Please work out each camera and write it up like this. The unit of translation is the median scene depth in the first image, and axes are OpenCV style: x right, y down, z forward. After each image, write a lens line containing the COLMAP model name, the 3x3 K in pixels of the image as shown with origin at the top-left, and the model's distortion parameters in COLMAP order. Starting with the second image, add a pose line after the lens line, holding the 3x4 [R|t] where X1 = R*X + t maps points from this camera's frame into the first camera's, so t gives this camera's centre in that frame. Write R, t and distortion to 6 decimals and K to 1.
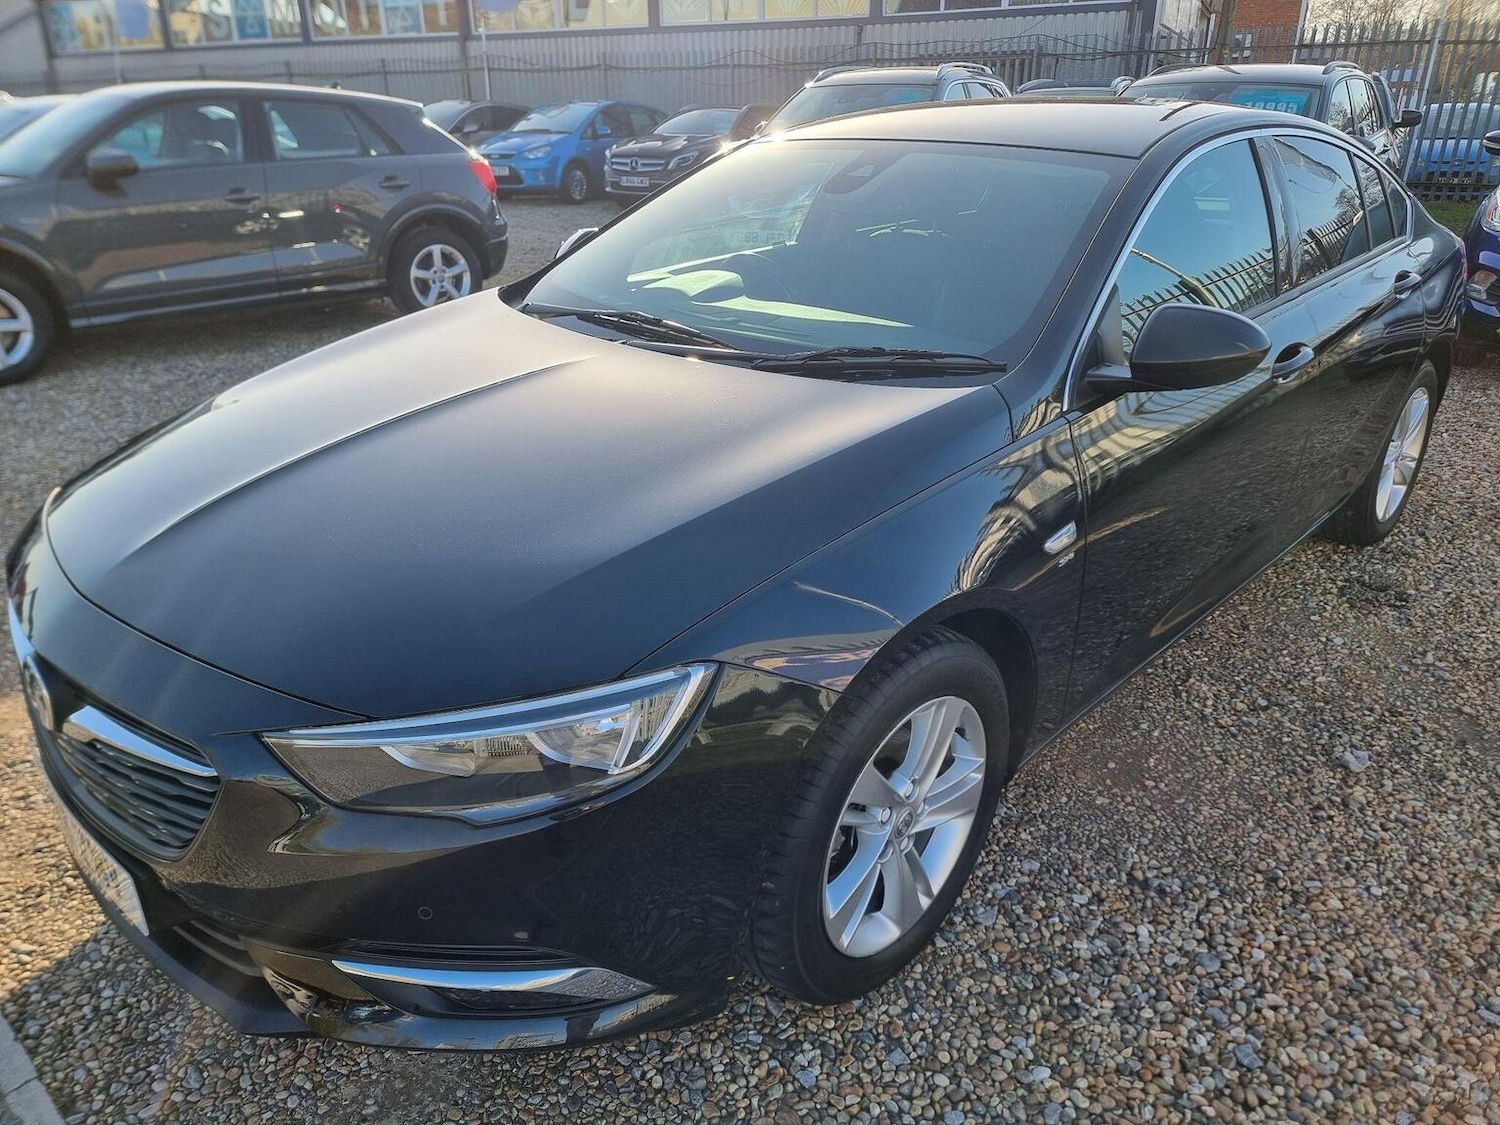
lens RADIAL K [[1054.6, 0, 761.6], [0, 1054.6, 553.7], [0, 0, 1]] dist [0.086005, -0.076557]
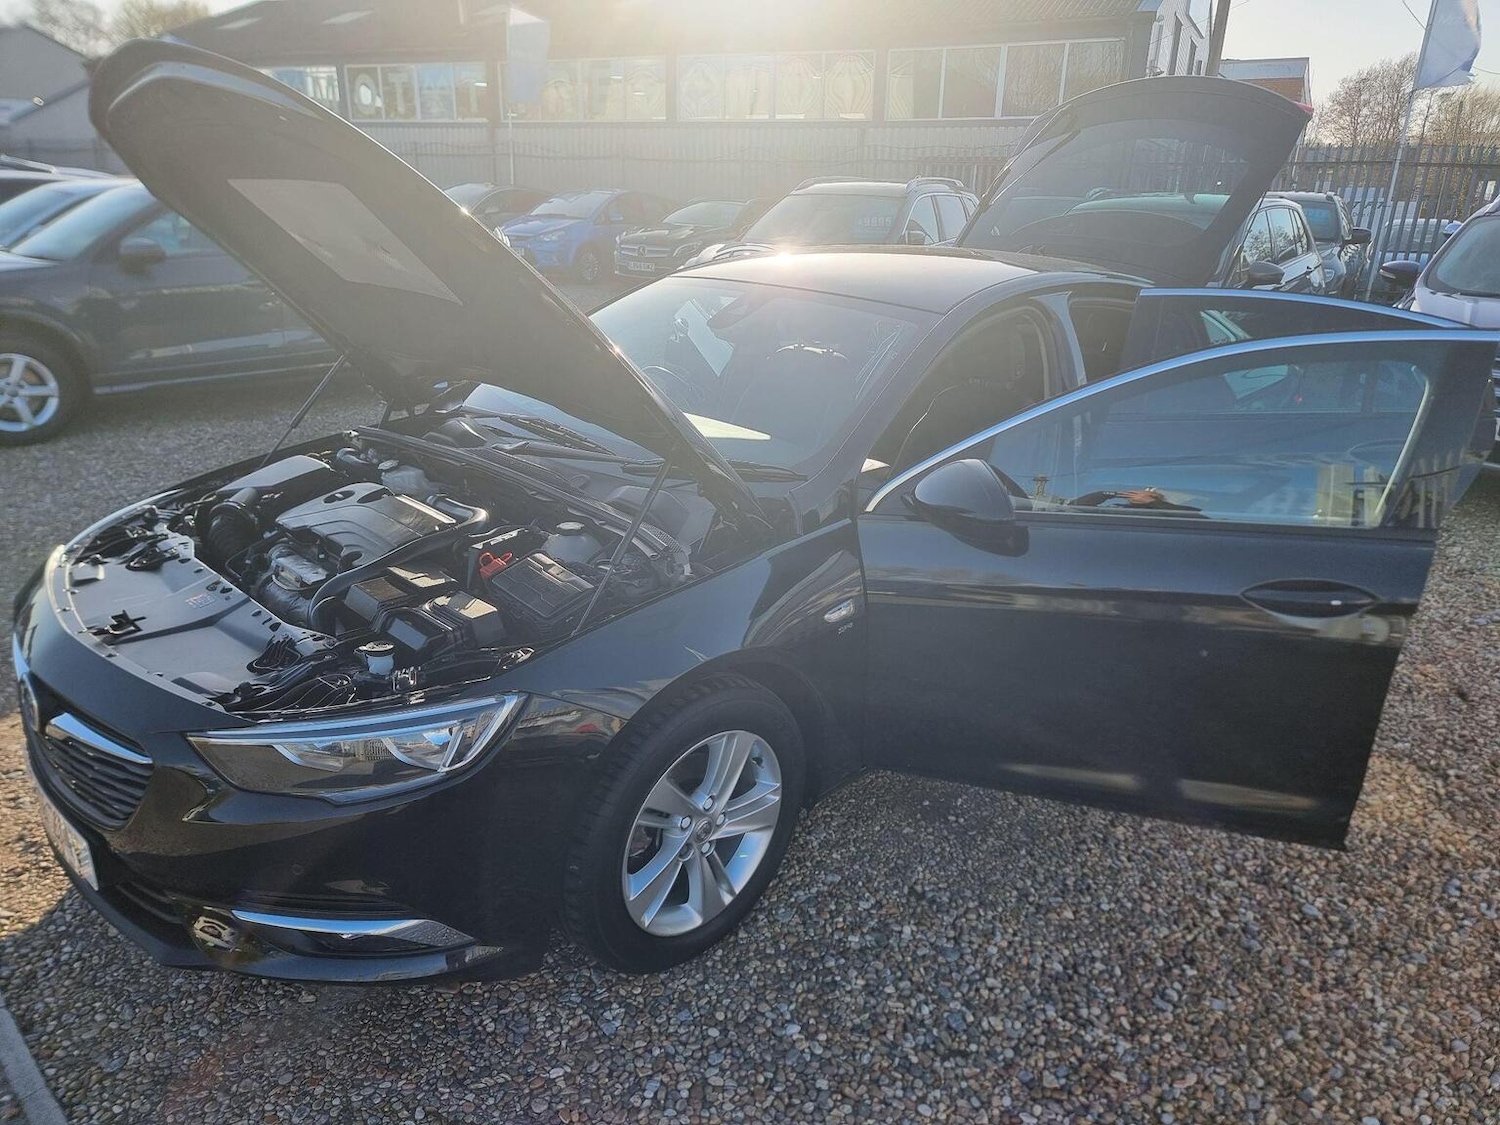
lens RADIAL K [[1054.6, 0, 779.2], [0, 1054.6, 550.9], [0, 0, 1]] dist [0.086005, -0.076557]
pose [[0.999401, 0.034601, -0.000467, 0.211825], [-0.034555, 0.997199, -0.066327, -0.000496], [-0.001830, 0.066303, 0.997798, -0.292588]]
